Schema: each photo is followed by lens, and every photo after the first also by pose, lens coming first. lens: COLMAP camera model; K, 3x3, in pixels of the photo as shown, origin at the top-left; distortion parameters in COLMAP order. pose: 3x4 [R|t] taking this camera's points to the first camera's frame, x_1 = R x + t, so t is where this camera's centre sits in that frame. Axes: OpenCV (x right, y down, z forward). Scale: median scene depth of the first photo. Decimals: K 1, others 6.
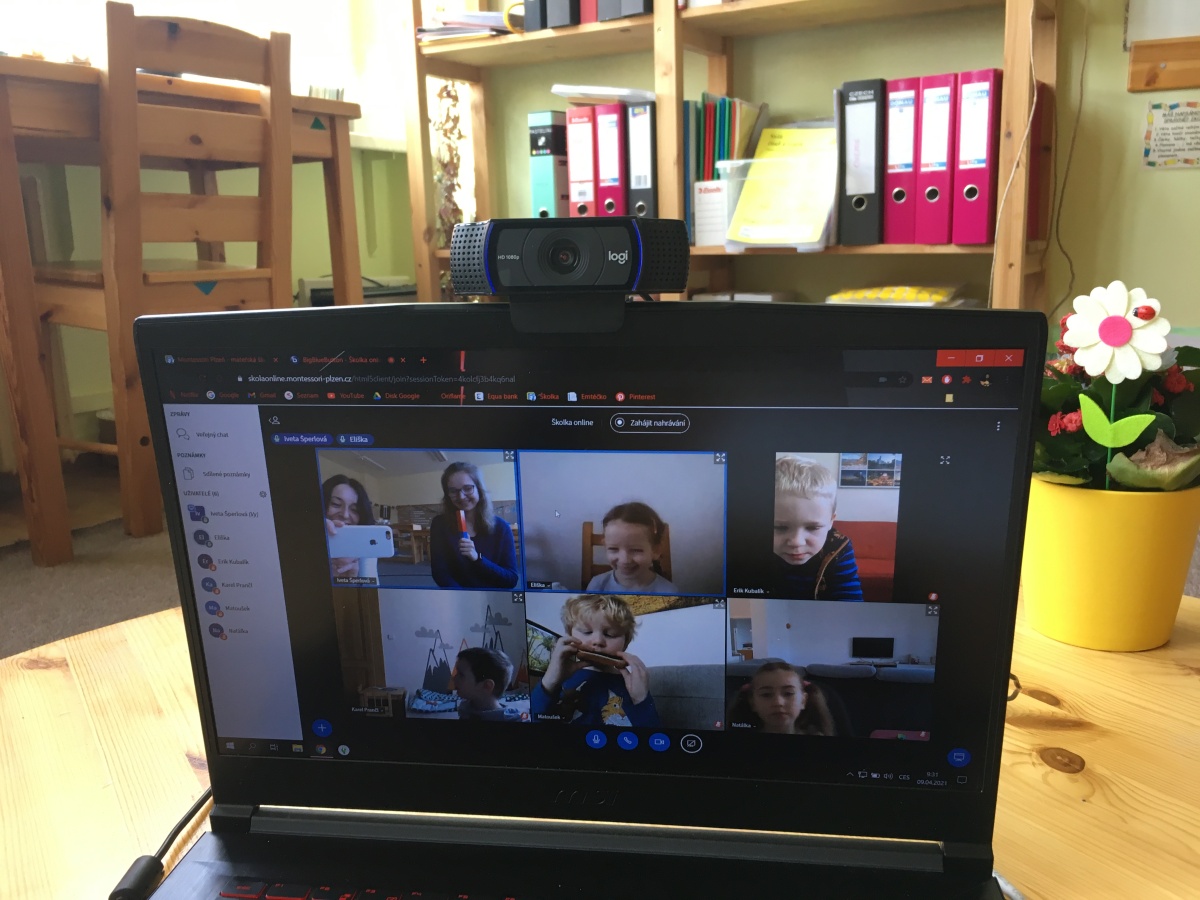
lens RADIAL K [[1001.7, 0, 600.2], [0, 1001.7, 454.7], [0, 0, 1]] dist [0.075885, -0.092929]
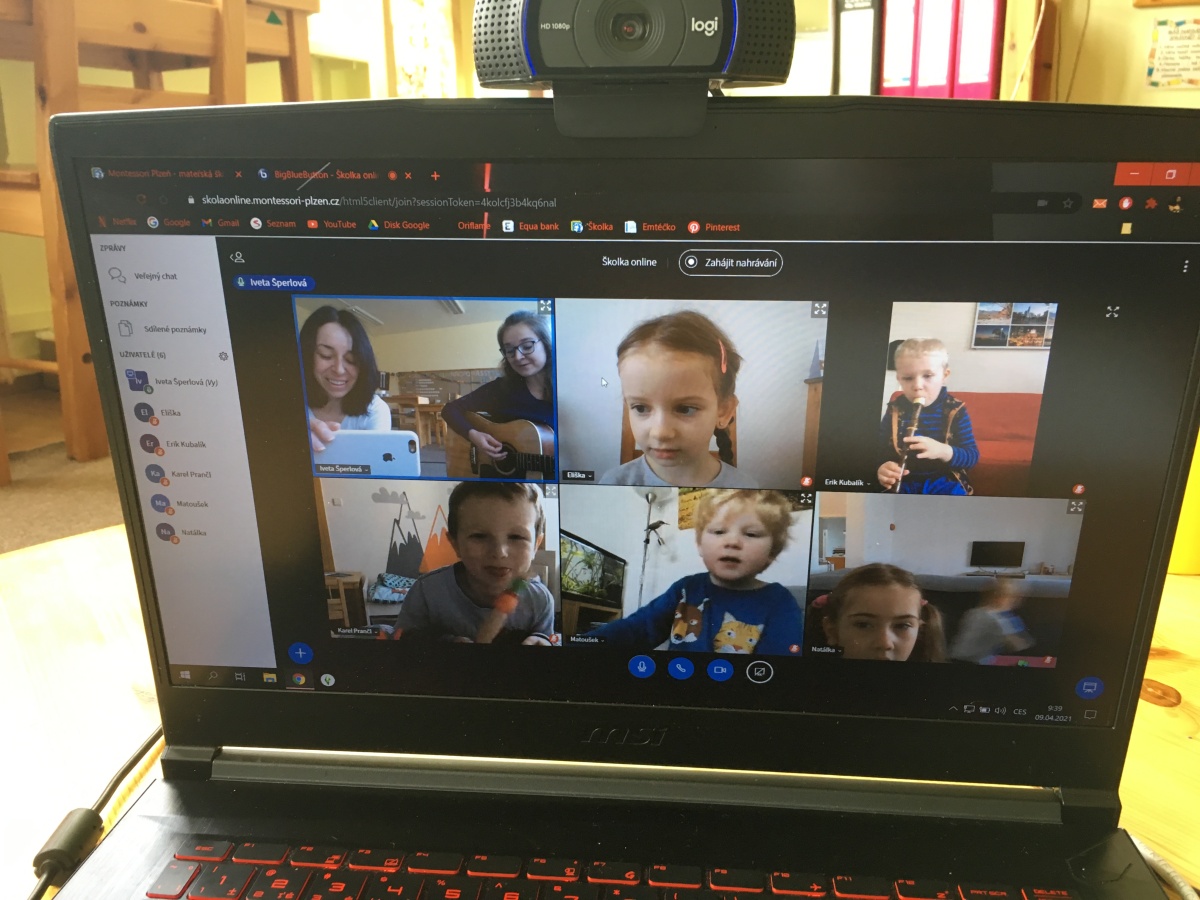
lens RADIAL K [[1001.7, 0, 603.3], [0, 1001.7, 451.2], [0, 0, 1]] dist [0.075885, -0.092929]
pose [[0.999013, 0.009342, 0.043428, -0.074785], [-0.011667, 0.998494, 0.053606, 0.067269], [-0.042862, -0.054060, 0.997617, 0.205608]]
